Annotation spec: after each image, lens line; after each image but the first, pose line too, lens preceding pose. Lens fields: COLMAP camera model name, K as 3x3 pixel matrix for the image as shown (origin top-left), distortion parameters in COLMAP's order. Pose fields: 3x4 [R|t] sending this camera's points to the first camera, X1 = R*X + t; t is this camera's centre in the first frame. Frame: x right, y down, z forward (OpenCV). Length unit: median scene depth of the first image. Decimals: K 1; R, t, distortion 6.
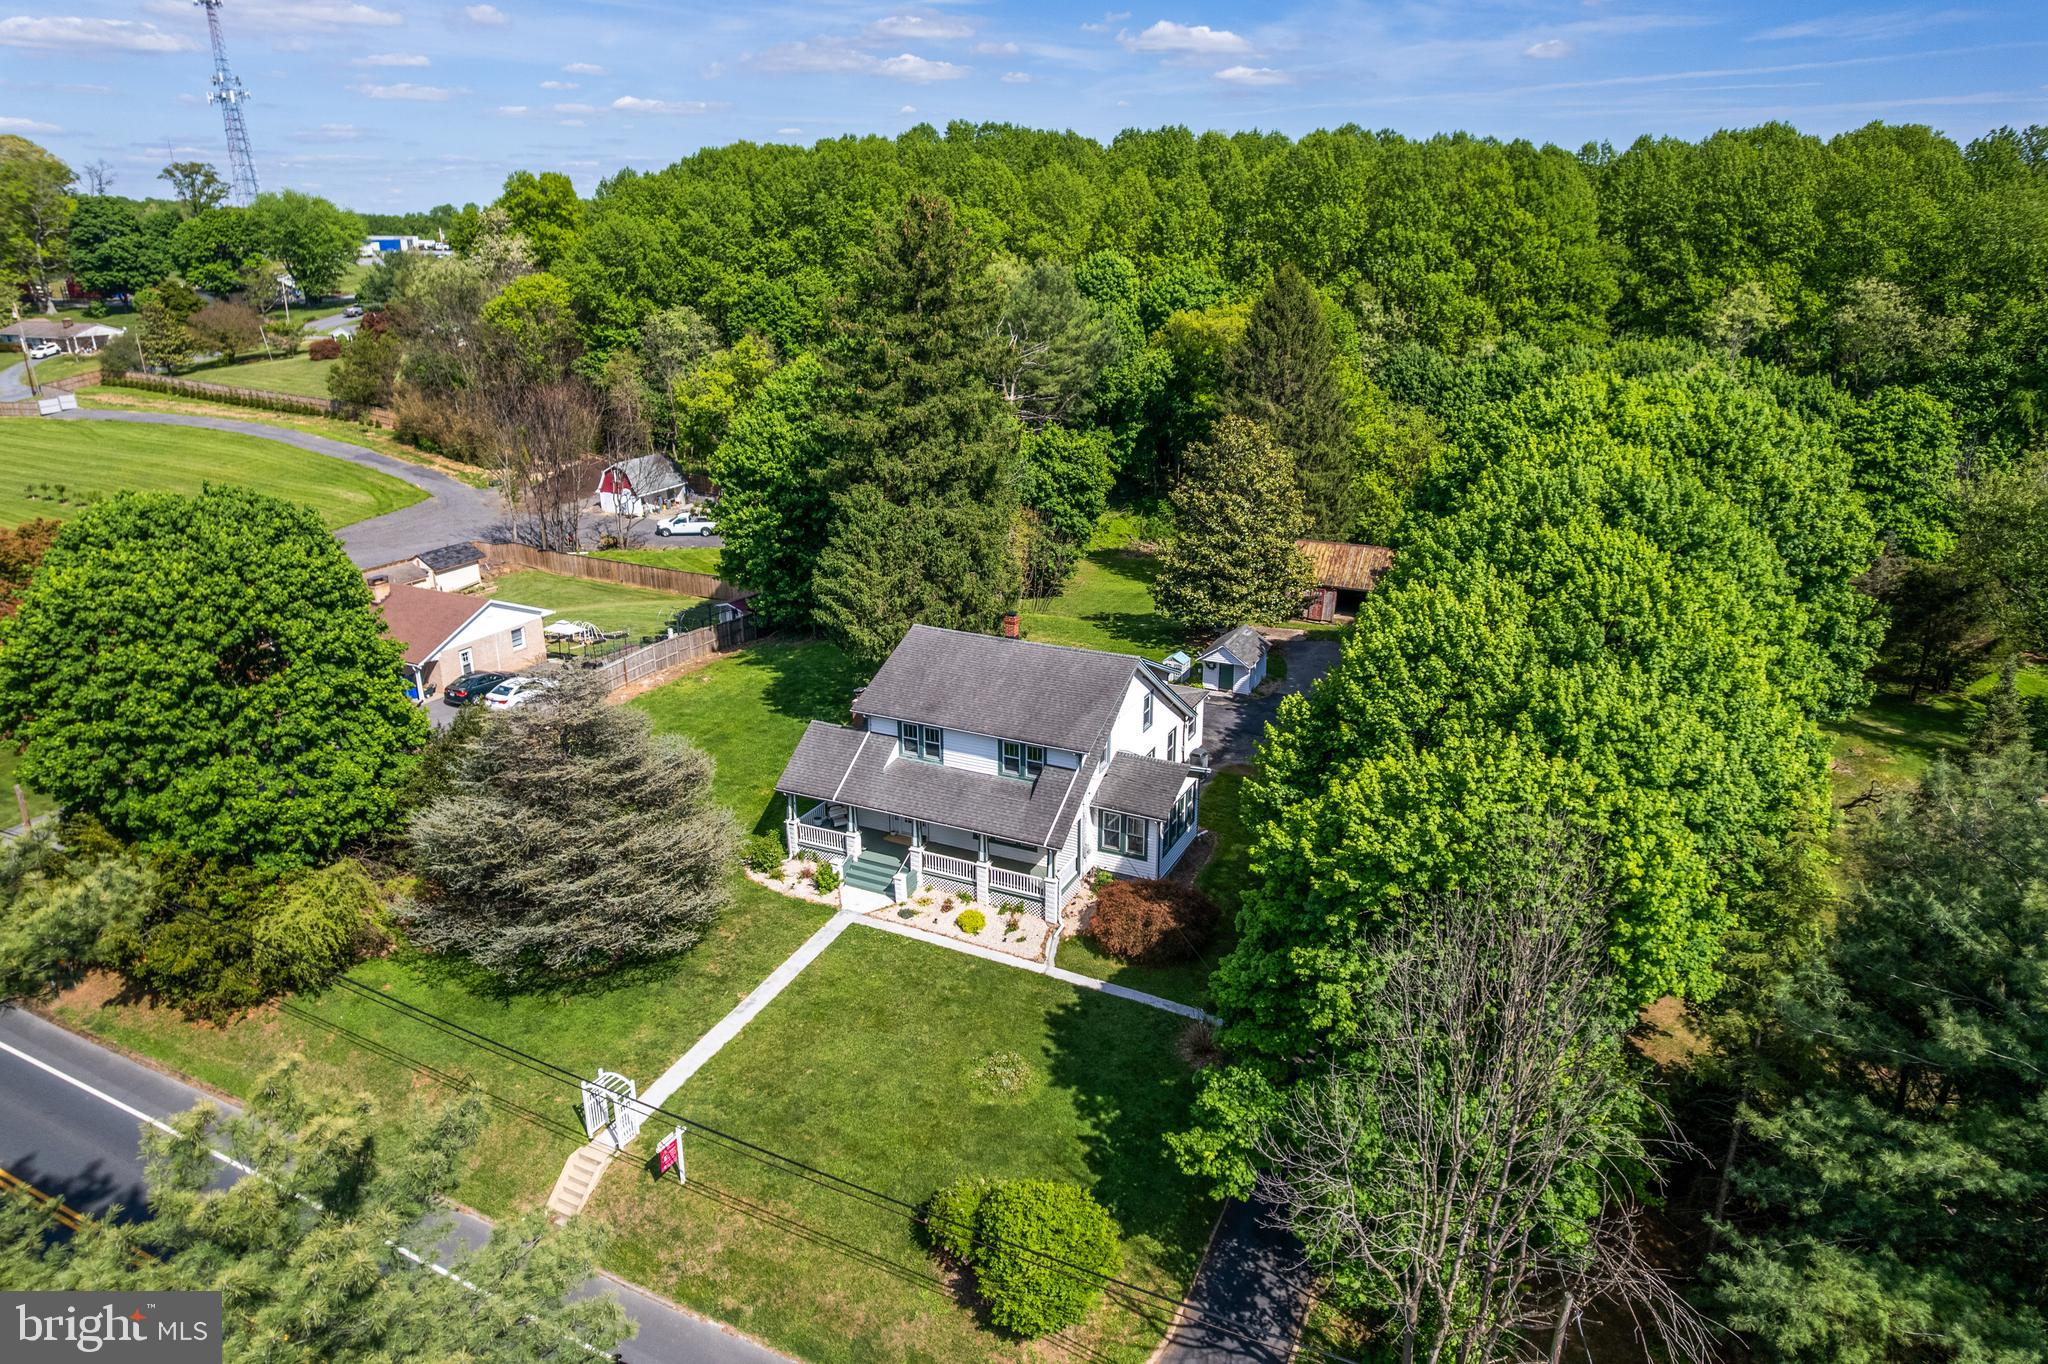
lens RADIAL K [[1305.0, 0, 1026.6], [0, 1305.0, 675.9], [0, 0, 1]] dist [-0.061981, 0.044765]
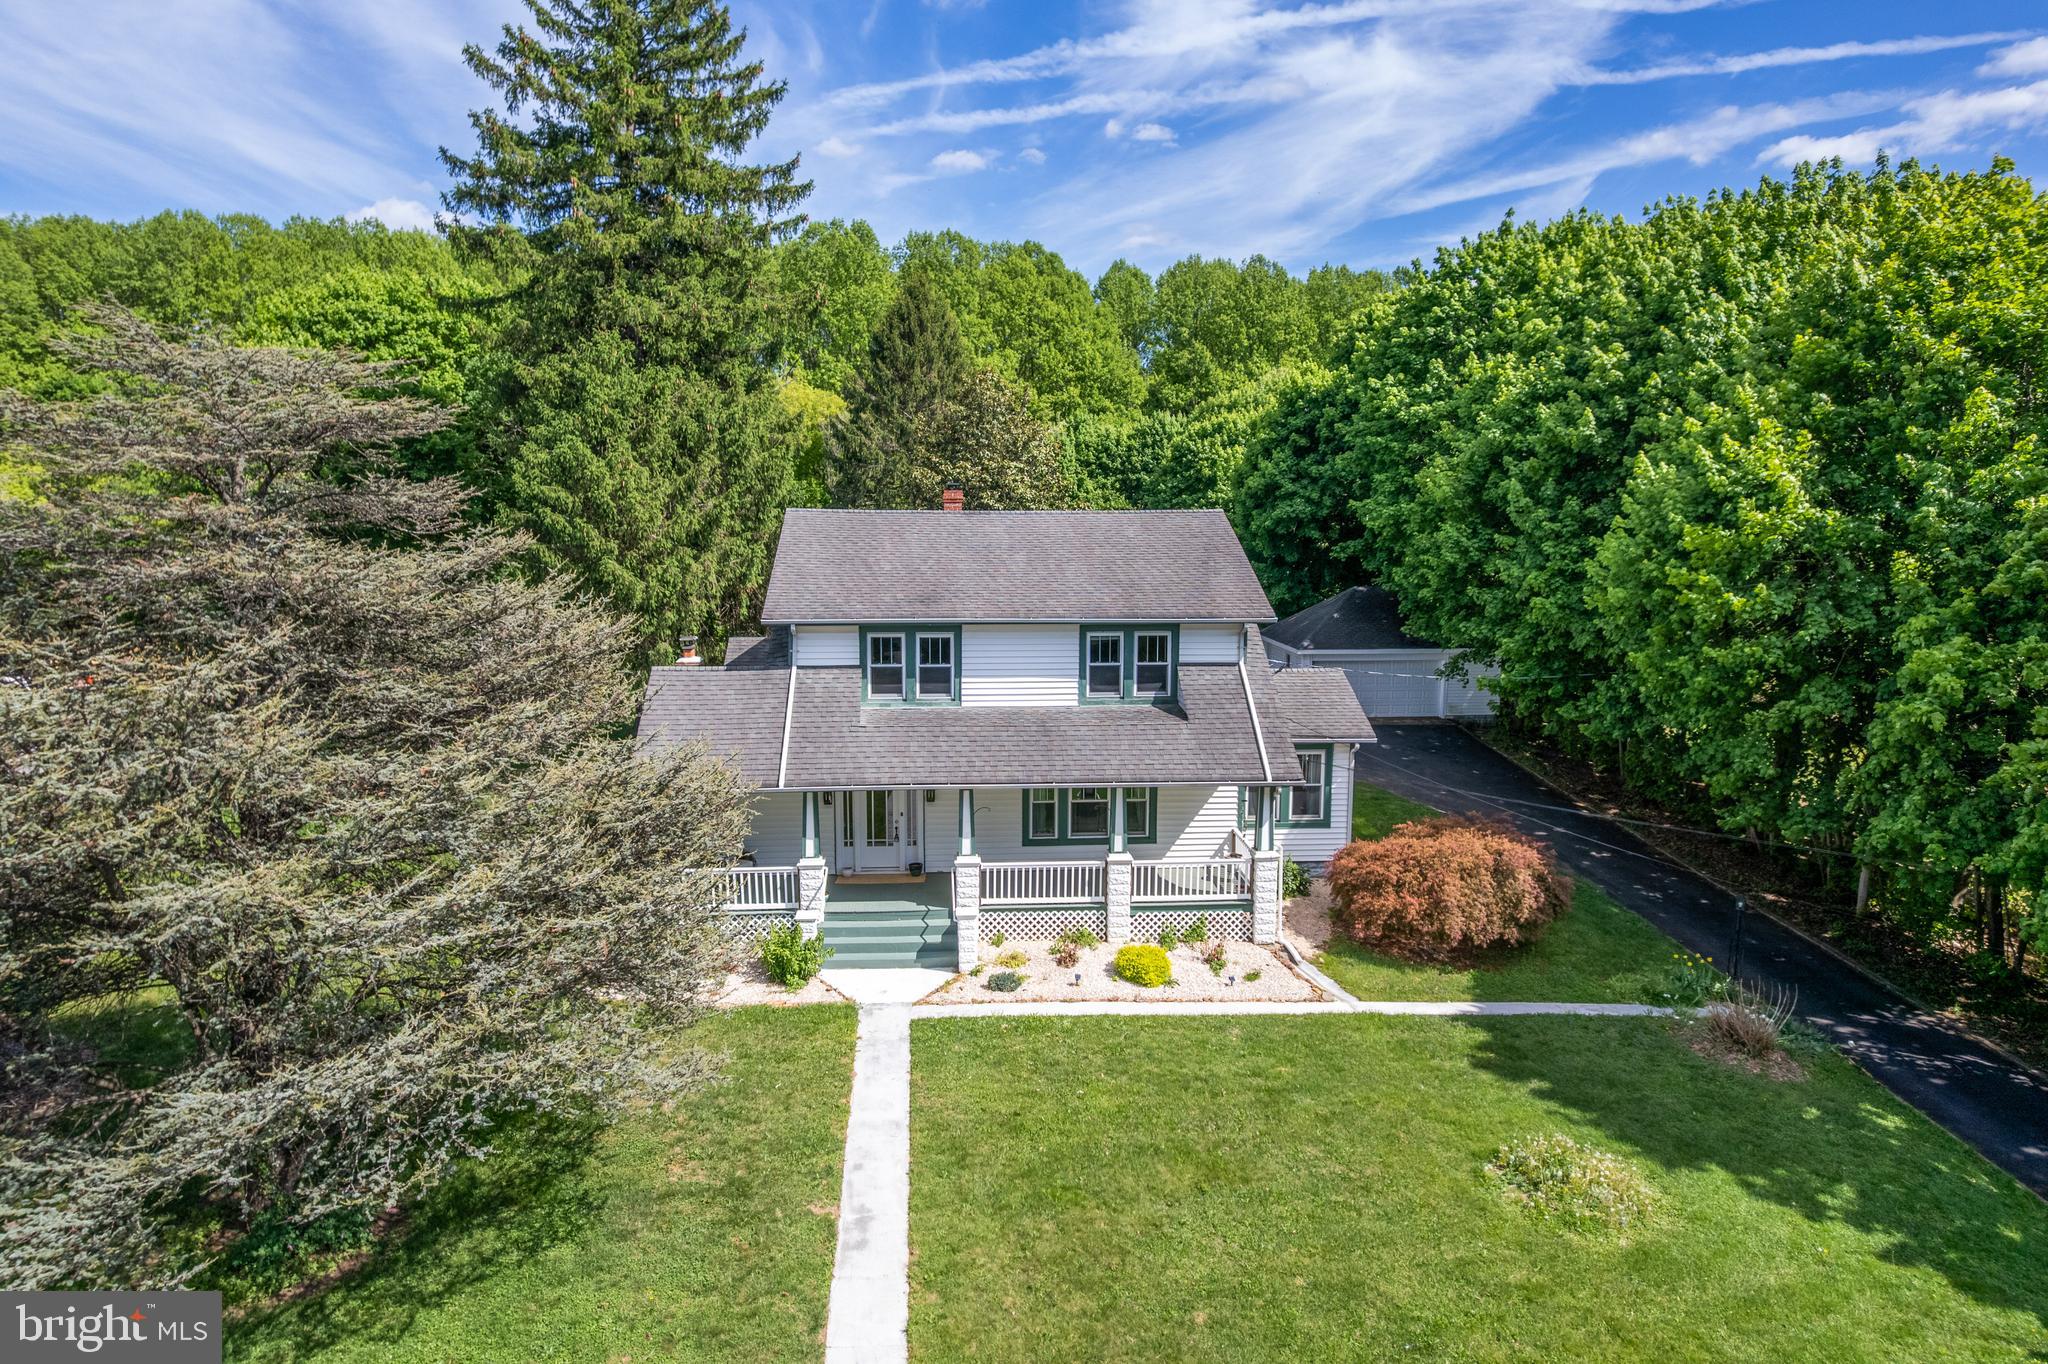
lens RADIAL K [[1305.0, 0, 1014.0], [0, 1305.0, 689.6], [0, 0, 1]] dist [-0.061981, 0.044765]
pose [[0.868736, -0.064609, 0.491044, -0.212489], [0.159841, 0.974977, -0.154503, 0.102949], [-0.468774, 0.212711, 0.857324, 0.385233]]
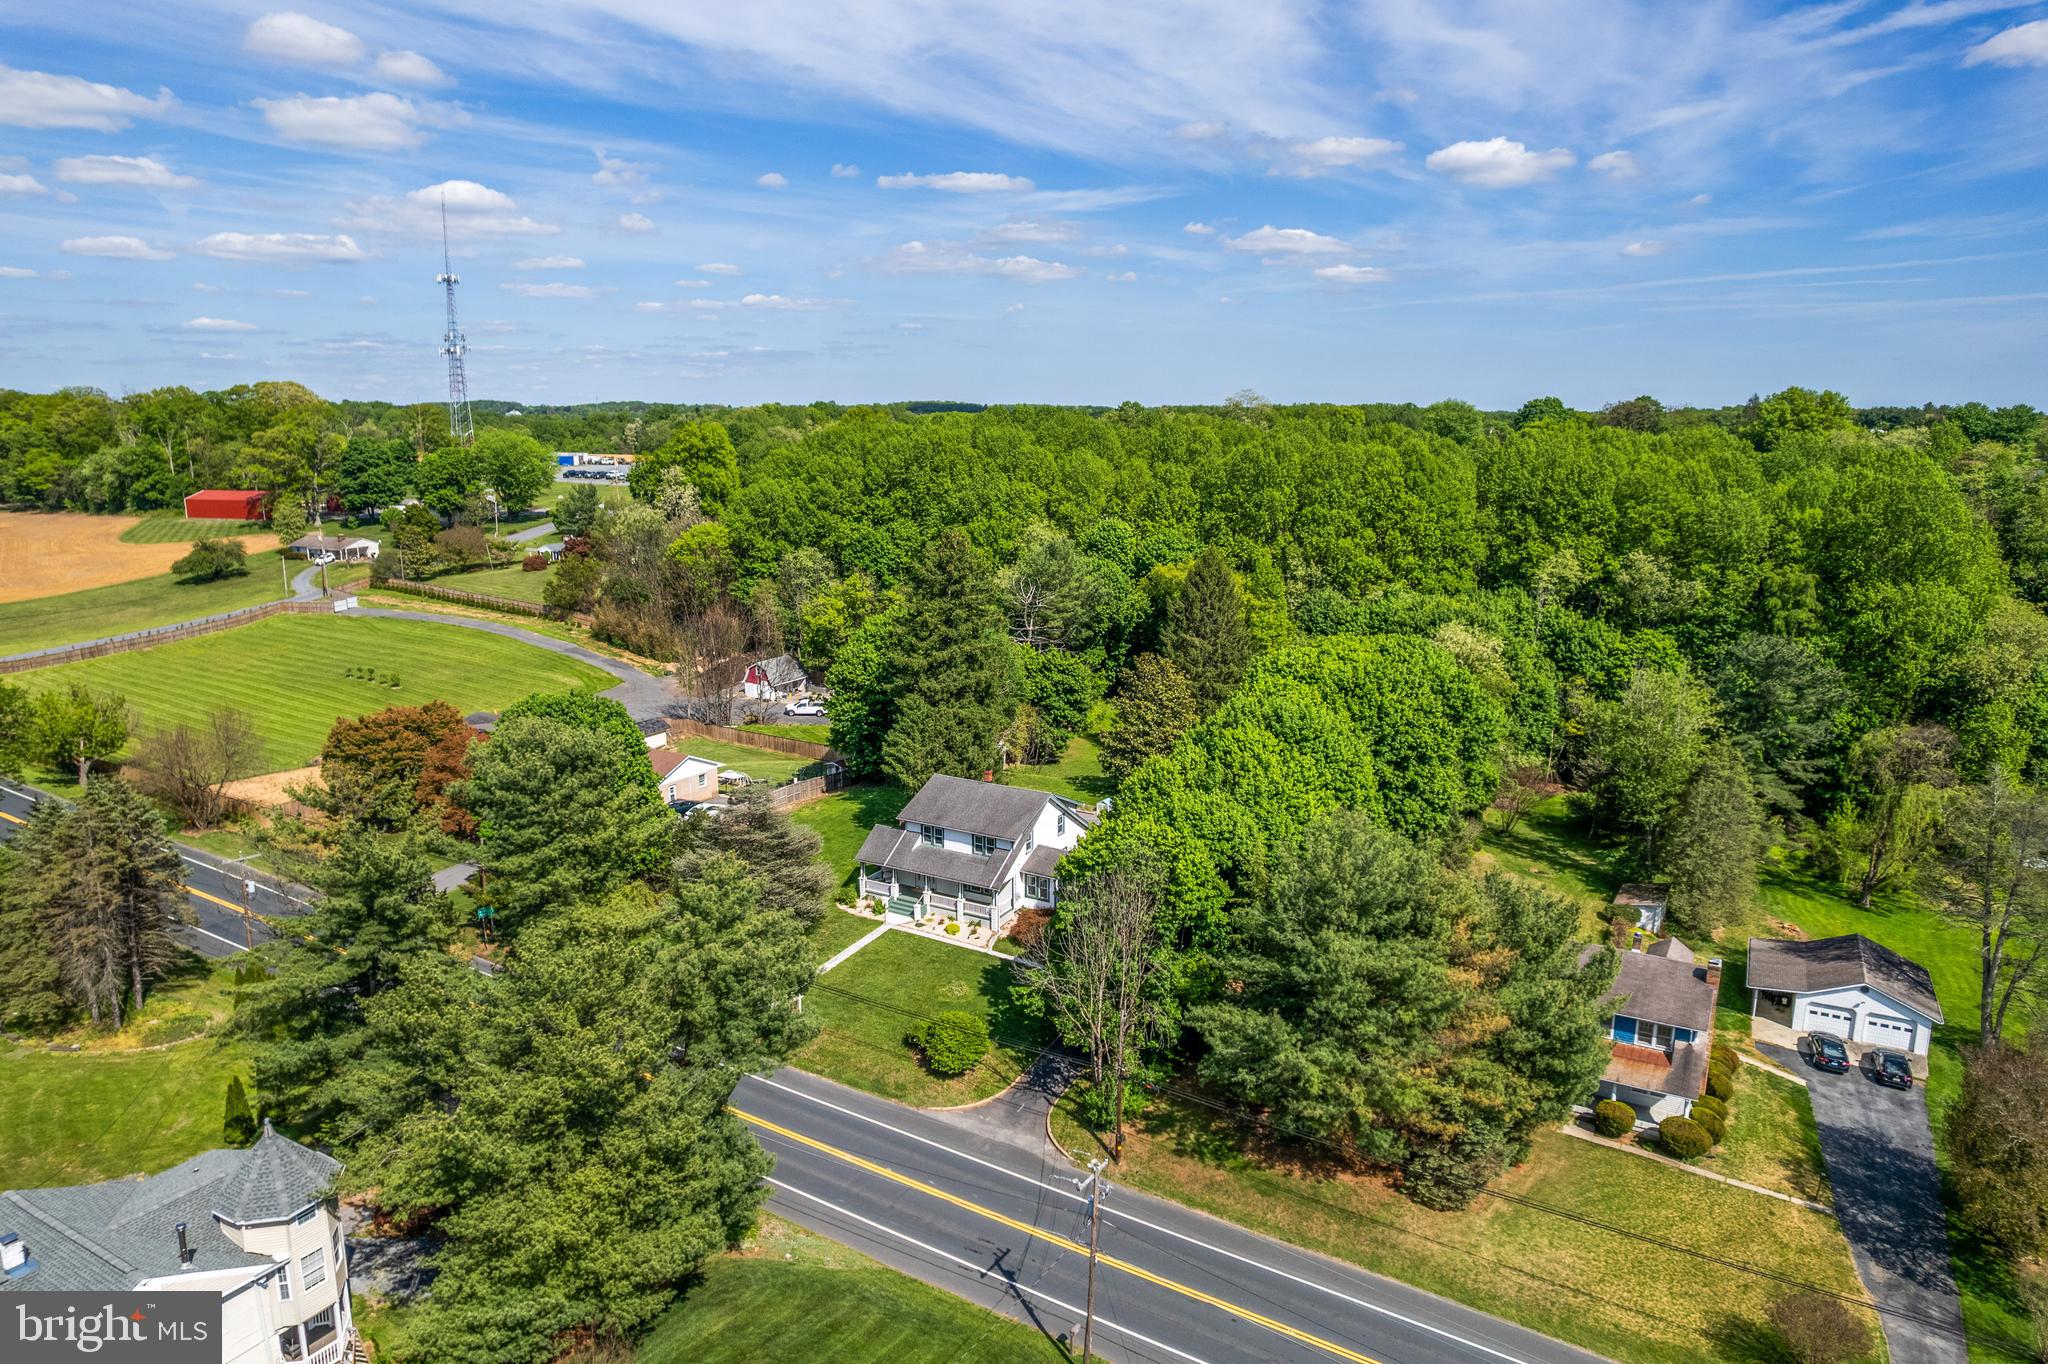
lens RADIAL K [[1305.0, 0, 1027.5], [0, 1305.0, 669.6], [0, 0, 1]] dist [-0.061981, 0.044765]
pose [[0.996810, 0.018147, -0.077726, 0.137511], [-0.028833, 0.989921, -0.138652, 0.049517], [0.074426, 0.140450, 0.987286, -0.609092]]
